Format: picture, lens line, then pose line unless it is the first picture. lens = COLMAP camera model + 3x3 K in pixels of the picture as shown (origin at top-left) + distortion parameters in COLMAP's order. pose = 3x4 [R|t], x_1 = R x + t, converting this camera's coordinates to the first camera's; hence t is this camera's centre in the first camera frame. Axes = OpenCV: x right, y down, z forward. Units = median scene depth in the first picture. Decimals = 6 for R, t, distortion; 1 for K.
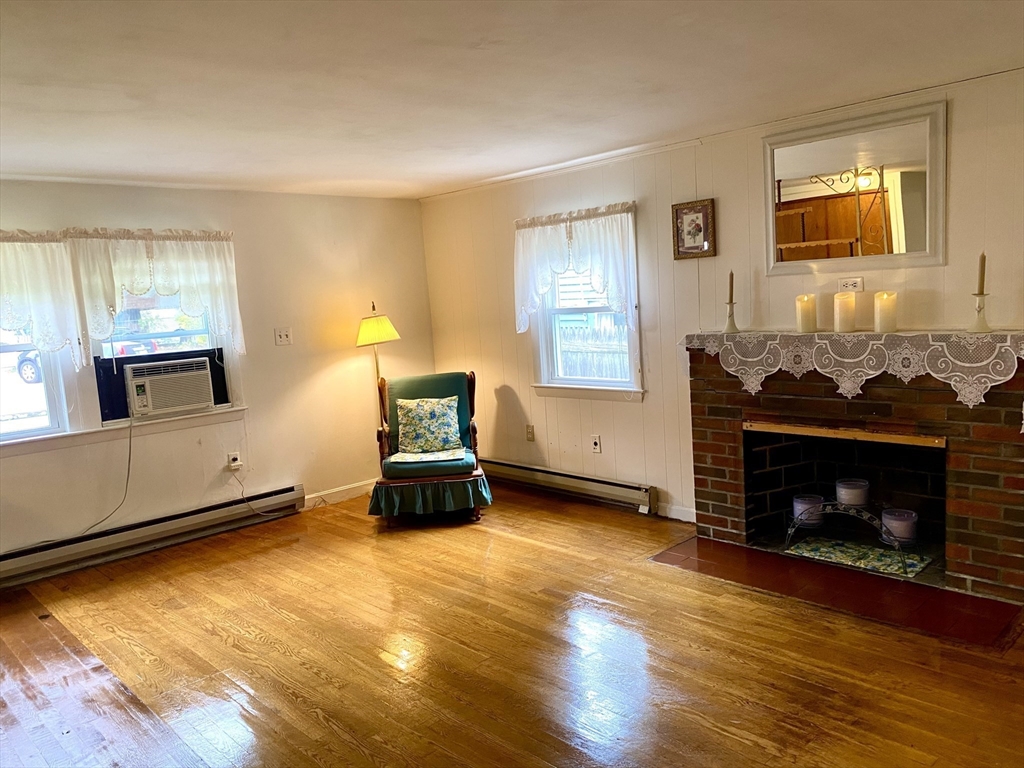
lens RADIAL K [[767.0, 0, 512.0], [0, 767.0, 384.0], [0, 0, 1]] dist [0.044641, -0.034211]
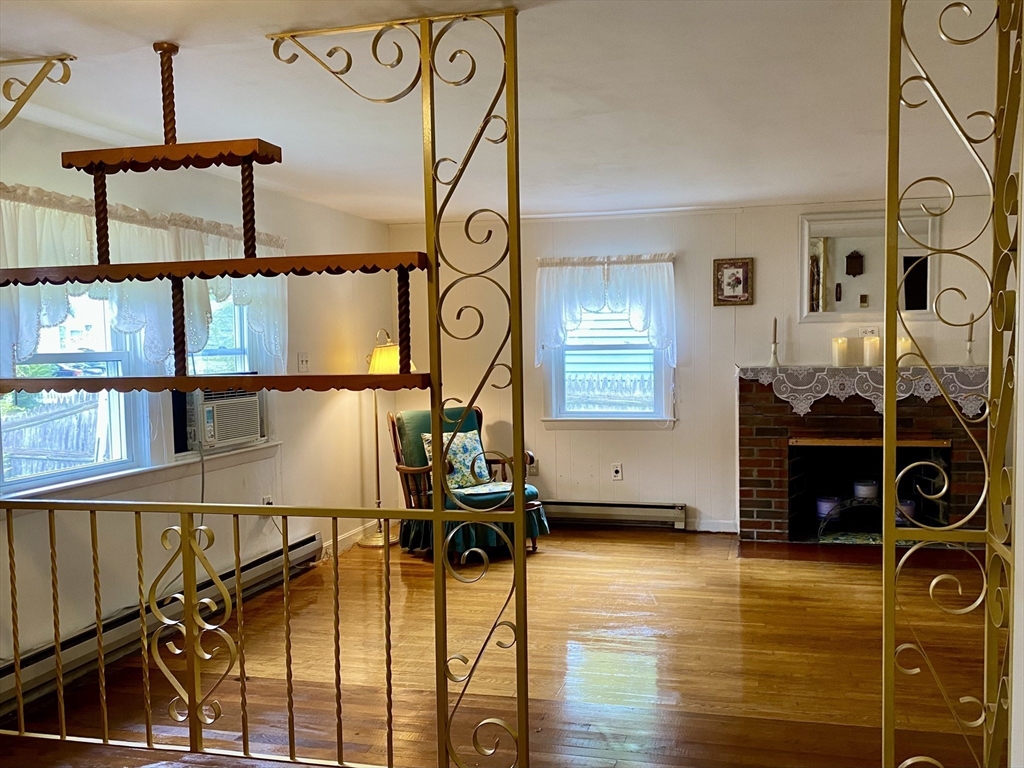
lens RADIAL K [[874.3, 0, 561.5], [0, 874.3, 398.8], [0, 0, 1]] dist [0.062004, -0.003259]
pose [[0.841714, 0.014308, 0.539733, -0.711634], [0.025913, 0.997426, -0.066852, 0.064733], [-0.539301, 0.070256, 0.839177, 0.010622]]
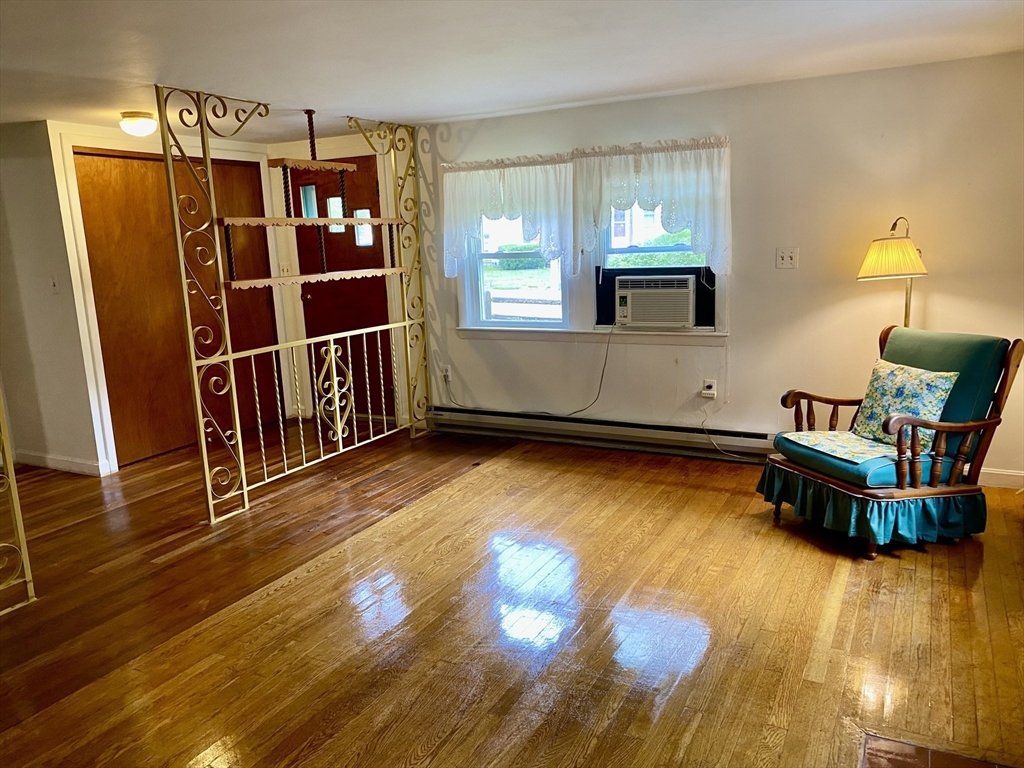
lens RADIAL K [[767.0, 0, 512.0], [0, 767.0, 384.0], [0, 0, 1]] dist [0.044641, -0.034211]
pose [[0.319732, 0.228913, -0.919440, 0.494950], [-0.091604, 0.973300, 0.210468, -0.094524], [0.943069, 0.016931, 0.332165, 0.537469]]
